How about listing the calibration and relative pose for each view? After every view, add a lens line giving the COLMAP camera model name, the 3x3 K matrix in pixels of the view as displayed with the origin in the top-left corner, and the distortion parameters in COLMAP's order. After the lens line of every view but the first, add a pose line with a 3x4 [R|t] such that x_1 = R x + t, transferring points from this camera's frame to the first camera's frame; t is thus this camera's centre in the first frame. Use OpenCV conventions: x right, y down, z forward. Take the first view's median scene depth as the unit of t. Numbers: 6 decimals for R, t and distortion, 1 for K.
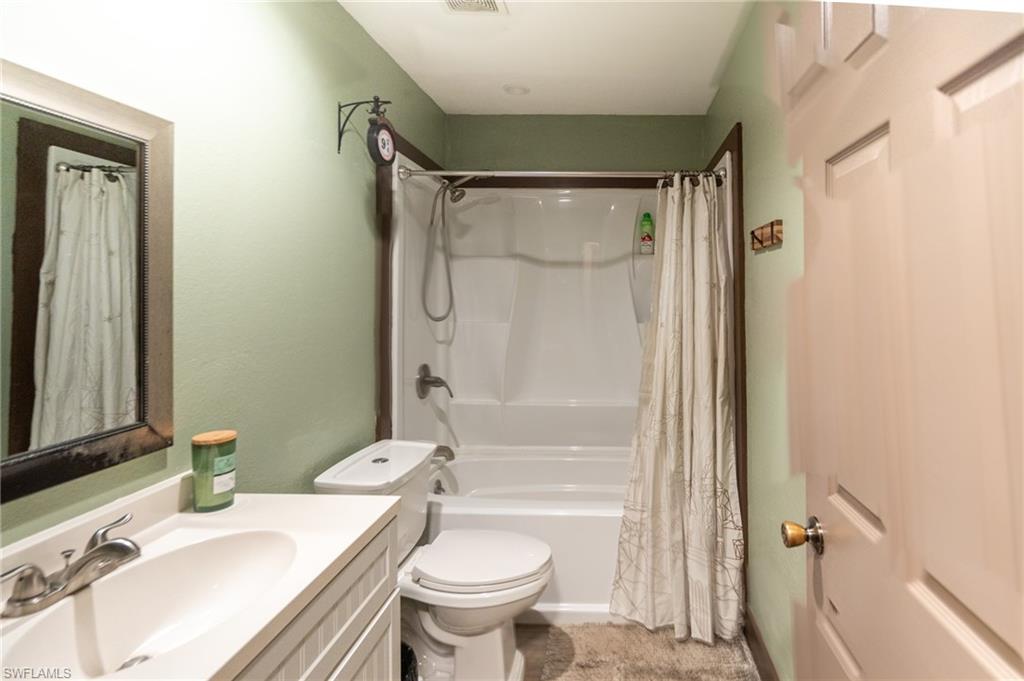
lens RADIAL K [[540.2, 0, 512.3], [0, 540.2, 284.0], [0, 0, 1]] dist [0.019108, -0.001567]
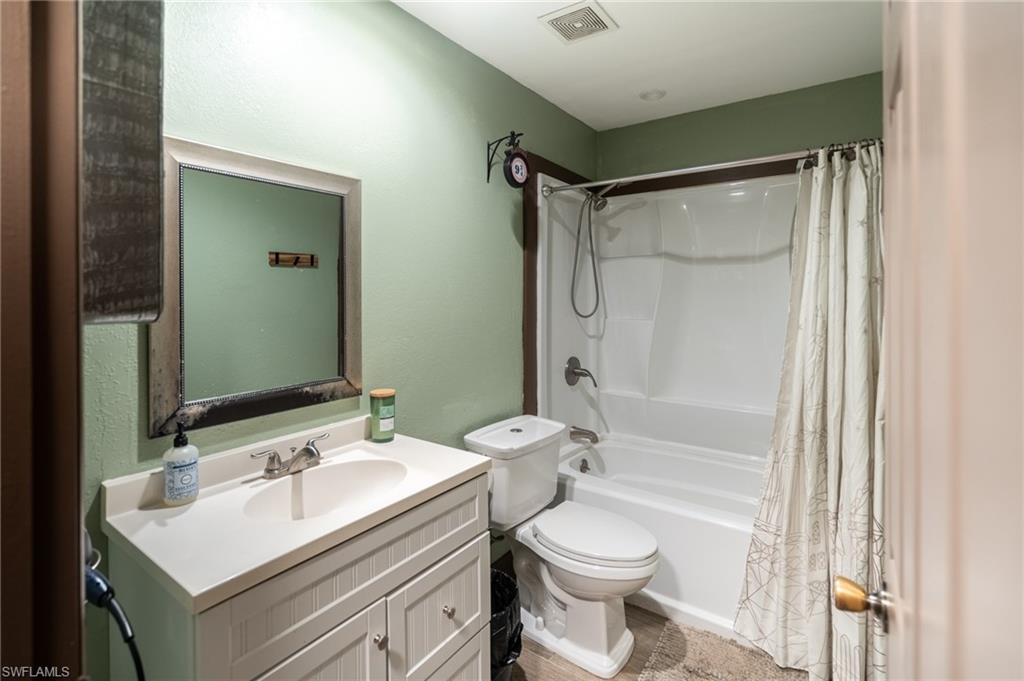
lens RADIAL K [[476.1, 0, 511.9], [0, 476.1, 292.2], [0, 0, 1]] dist [0.002002, -0.000096]
pose [[0.823467, -0.008411, -0.567301, 0.332739], [0.014755, 0.999869, 0.006592, 0.007048], [0.567172, -0.013799, 0.823484, 0.110214]]
